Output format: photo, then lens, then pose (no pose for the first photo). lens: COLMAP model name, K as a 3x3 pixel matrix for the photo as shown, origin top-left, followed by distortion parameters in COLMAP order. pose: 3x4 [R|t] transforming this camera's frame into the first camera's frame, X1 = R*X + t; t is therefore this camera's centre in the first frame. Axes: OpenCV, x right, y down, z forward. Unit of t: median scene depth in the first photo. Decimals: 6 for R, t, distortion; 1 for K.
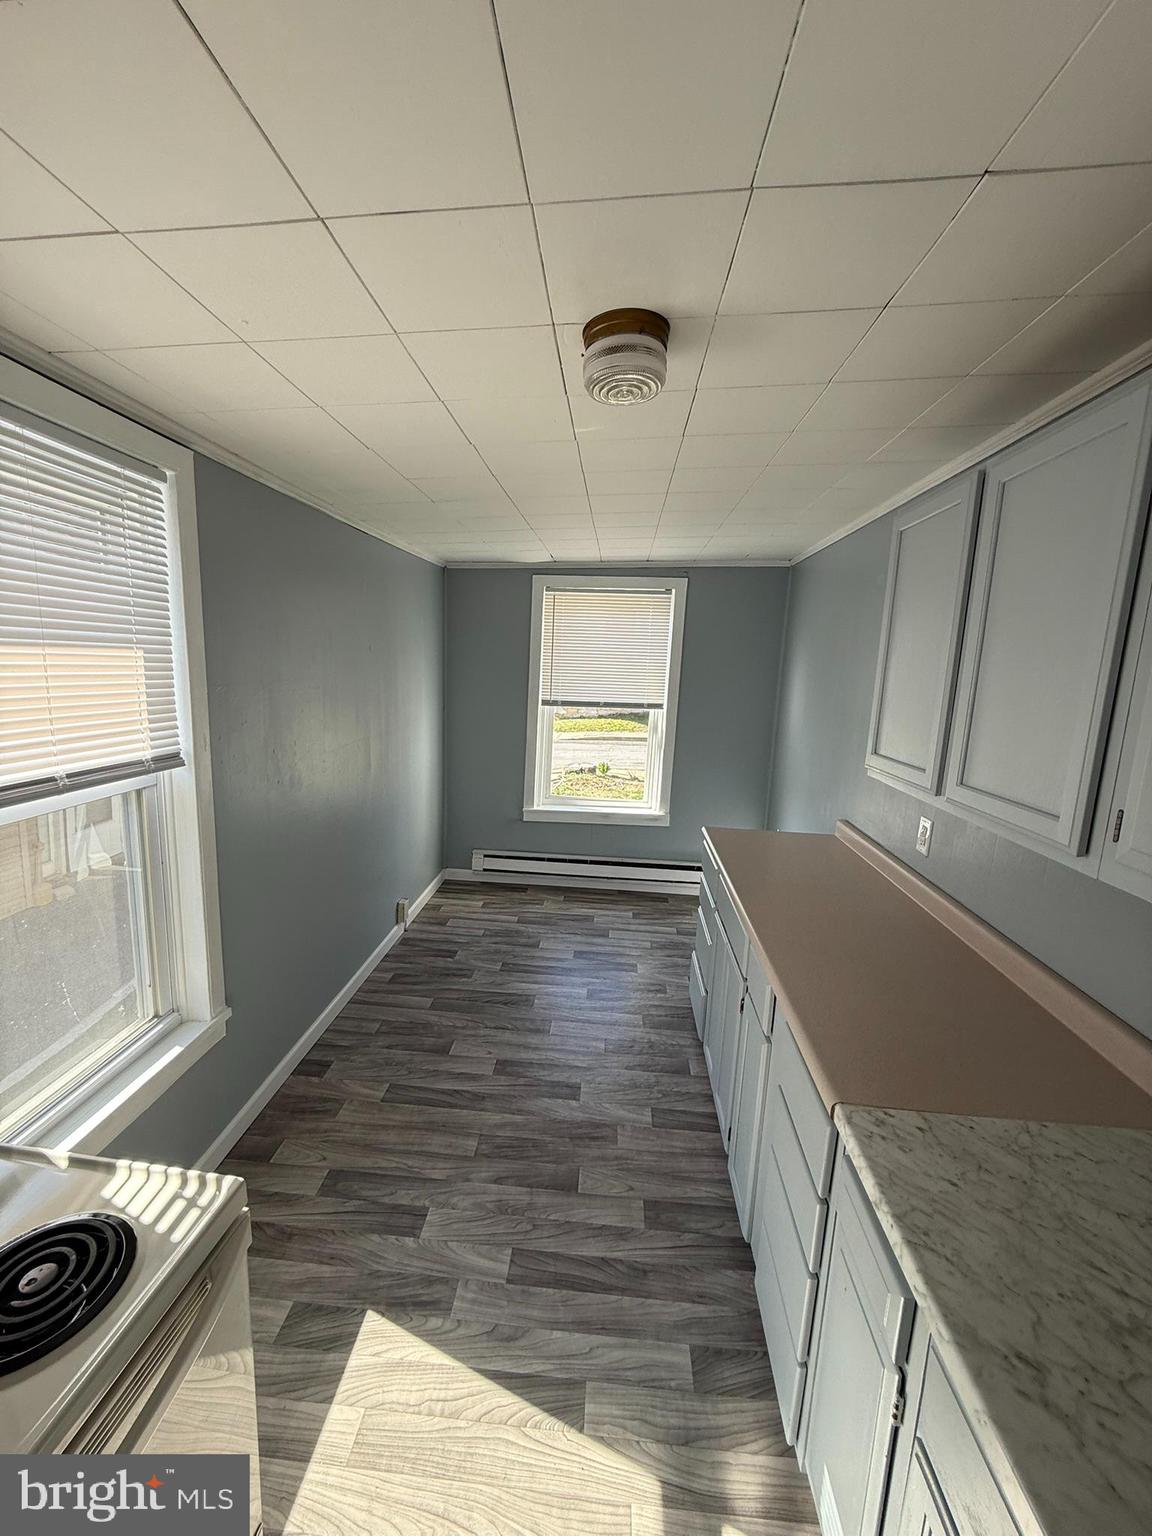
lens RADIAL K [[612.4, 0, 576.0], [0, 612.4, 768.0], [0, 0, 1]] dist [0.000045, -0.000272]
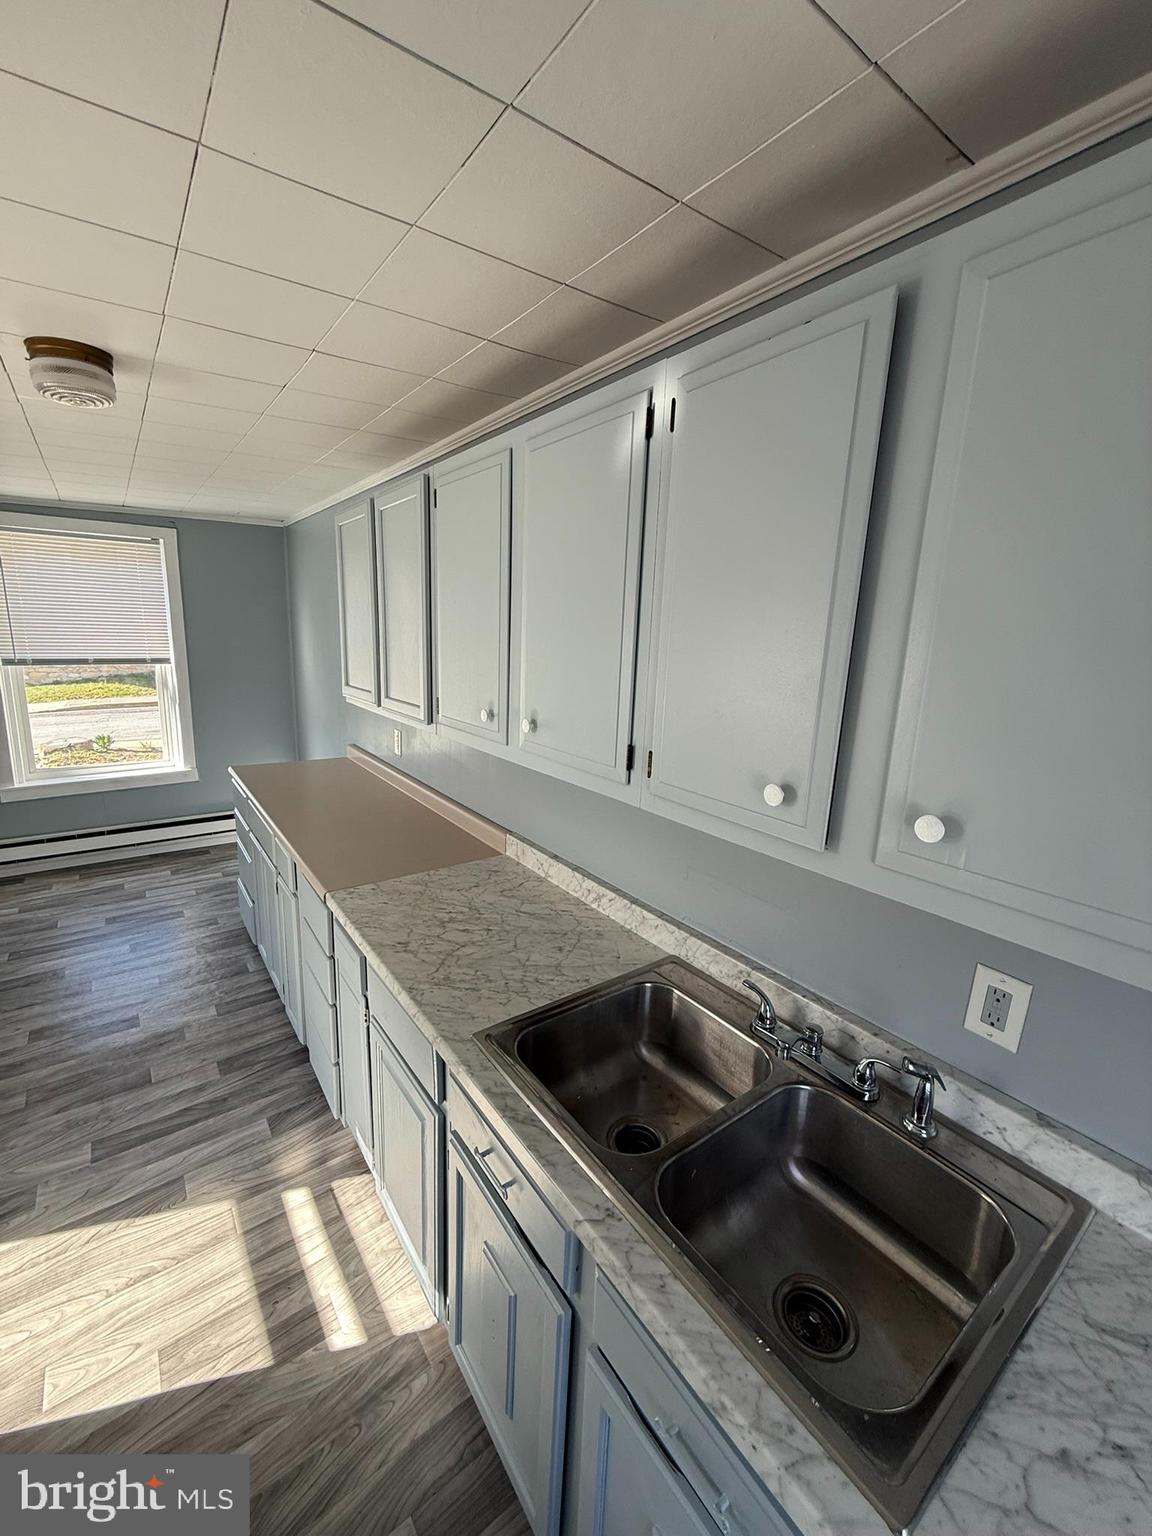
lens RADIAL K [[612.4, 0, 576.0], [0, 612.4, 768.0], [0, 0, 1]] dist [0.000045, -0.000272]
pose [[0.756061, -0.151209, 0.636795, -0.031683], [0.101911, 0.988278, 0.113671, 0.044890], [-0.646518, -0.021046, 0.762608, -0.325291]]
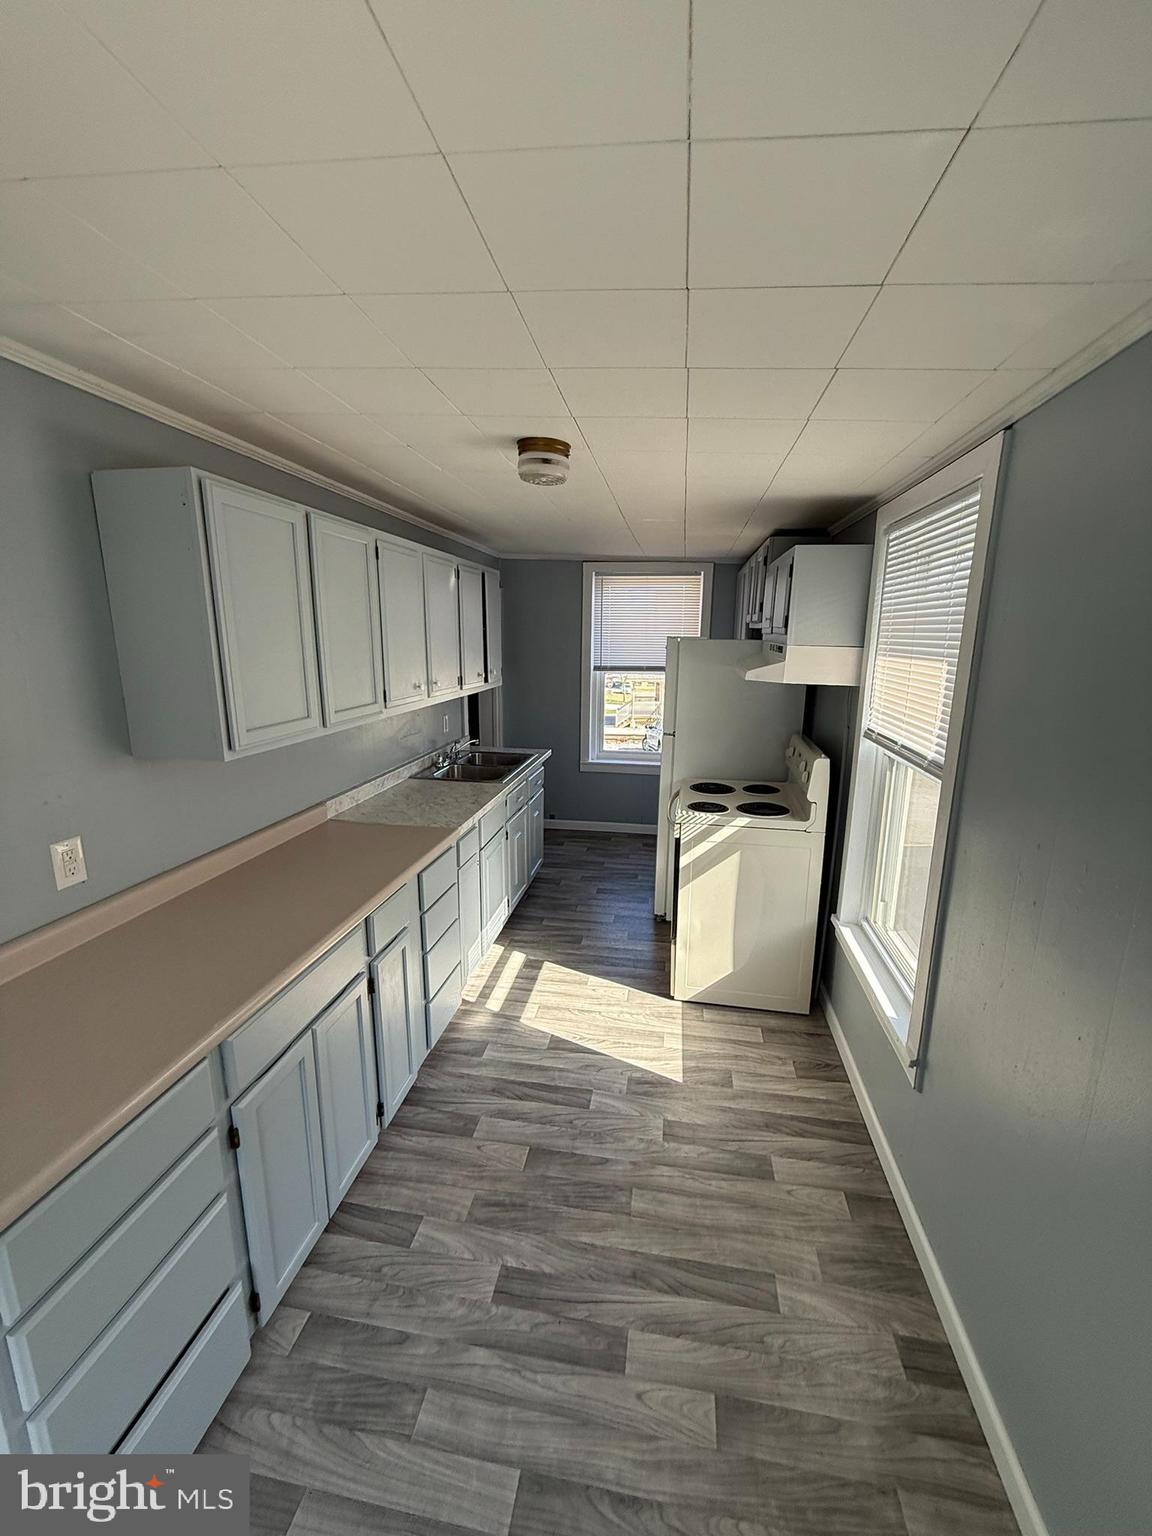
lens RADIAL K [[623.7, 0, 576.0], [0, 623.7, 768.0], [0, 0, 1]] dist [0.000033, -0.000050]
pose [[-0.994005, -0.067583, 0.085942, -0.105753], [-0.030737, 0.927098, 0.373558, -0.279721], [-0.104923, 0.368677, -0.923617, 1.462606]]
